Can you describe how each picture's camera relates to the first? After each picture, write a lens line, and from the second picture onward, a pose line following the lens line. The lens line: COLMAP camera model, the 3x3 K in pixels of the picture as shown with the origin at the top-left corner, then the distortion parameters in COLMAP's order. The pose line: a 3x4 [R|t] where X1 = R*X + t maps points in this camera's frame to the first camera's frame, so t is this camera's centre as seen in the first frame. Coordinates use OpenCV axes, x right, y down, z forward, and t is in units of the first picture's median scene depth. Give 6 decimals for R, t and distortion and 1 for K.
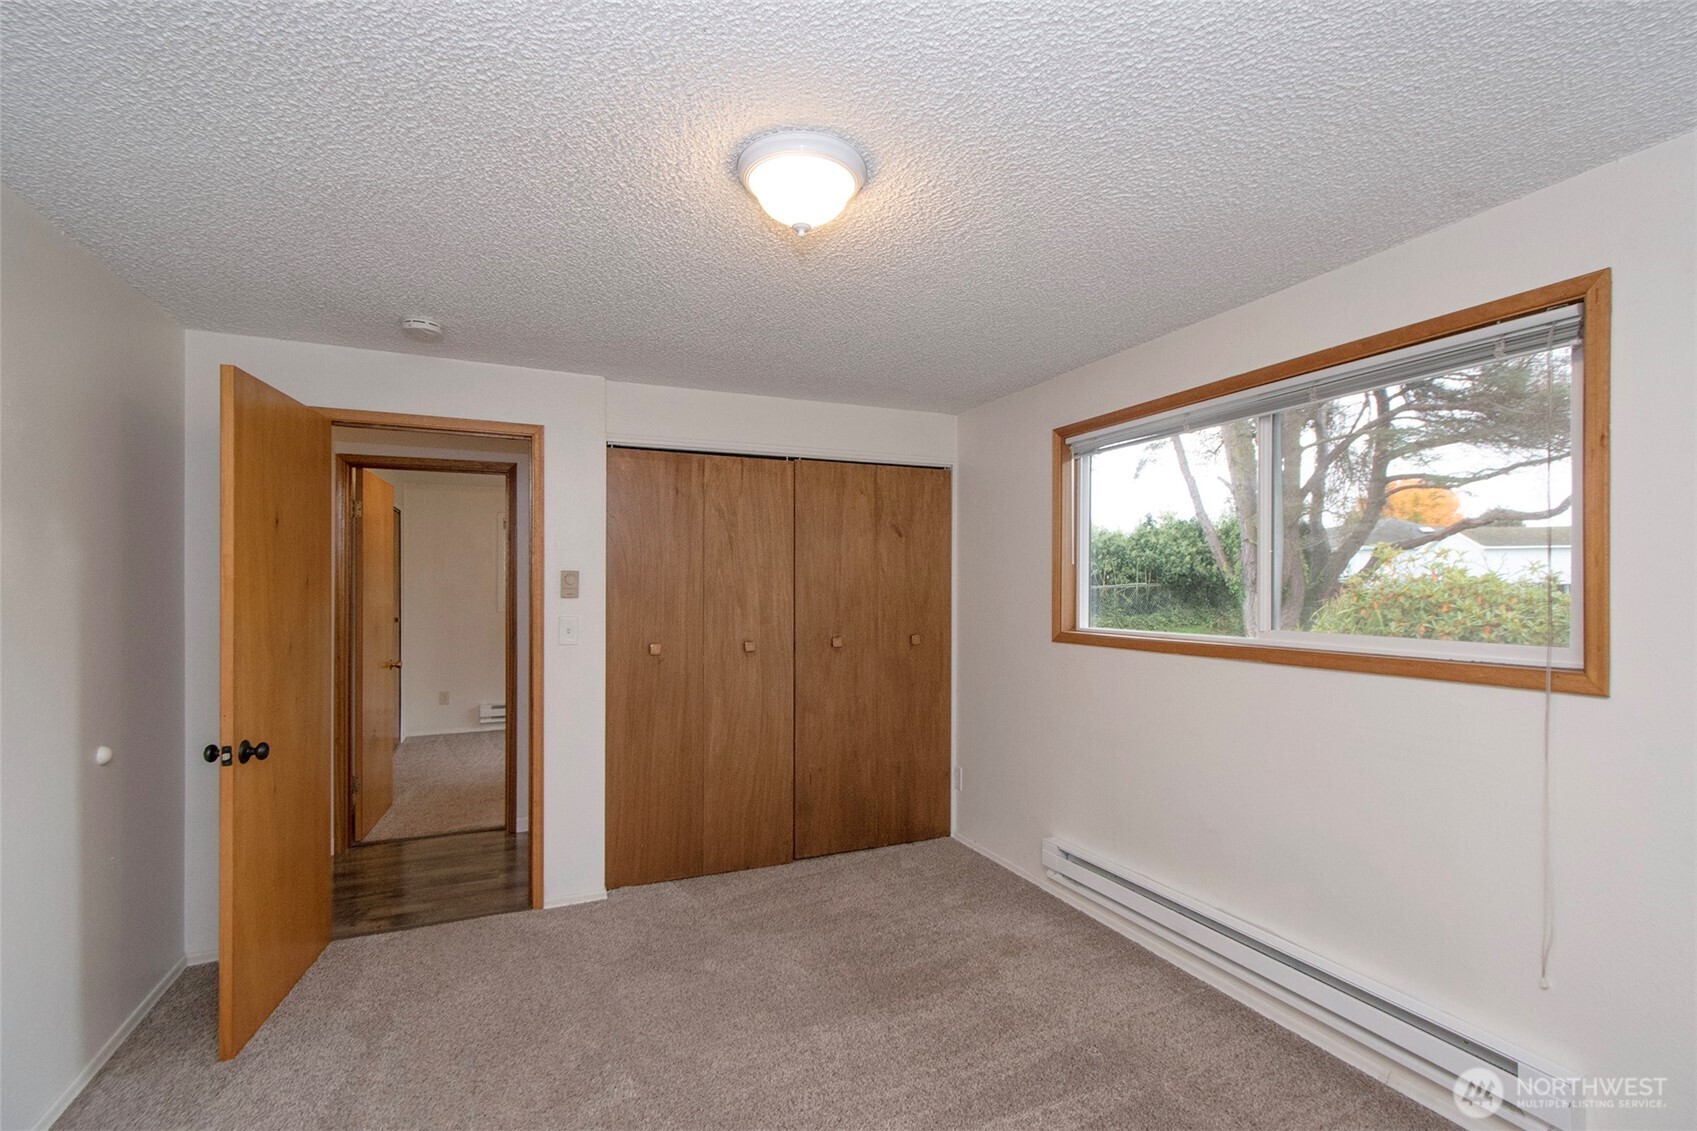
lens RADIAL K [[755.4, 0, 848.0], [0, 755.4, 591.2], [0, 0, 1]] dist [0.003877, 0.000300]
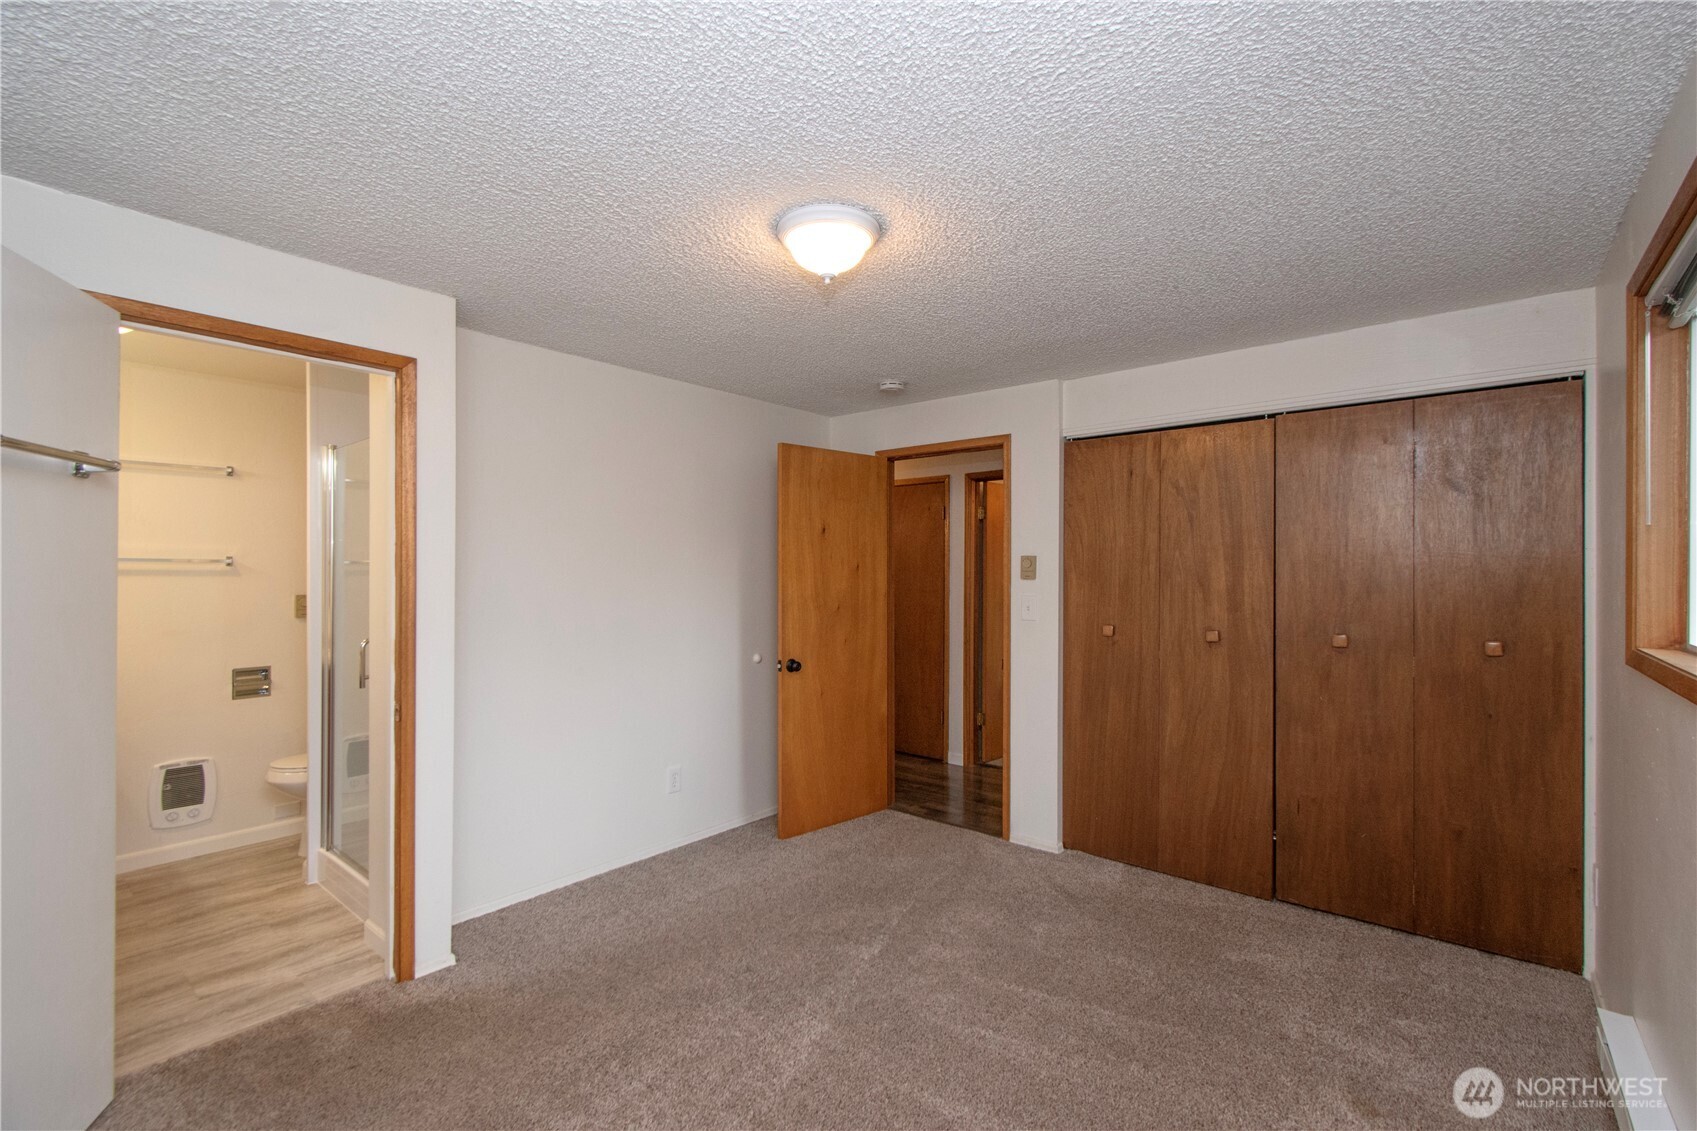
lens RADIAL K [[752.0, 0, 843.8], [0, 752.0, 576.8], [0, 0, 1]] dist [-0.000212, -0.000185]
pose [[0.433211, 0.005156, -0.901278, 0.492114], [-0.006135, 0.999977, 0.002772, 0.003255], [0.901271, 0.004328, 0.433233, 0.228176]]
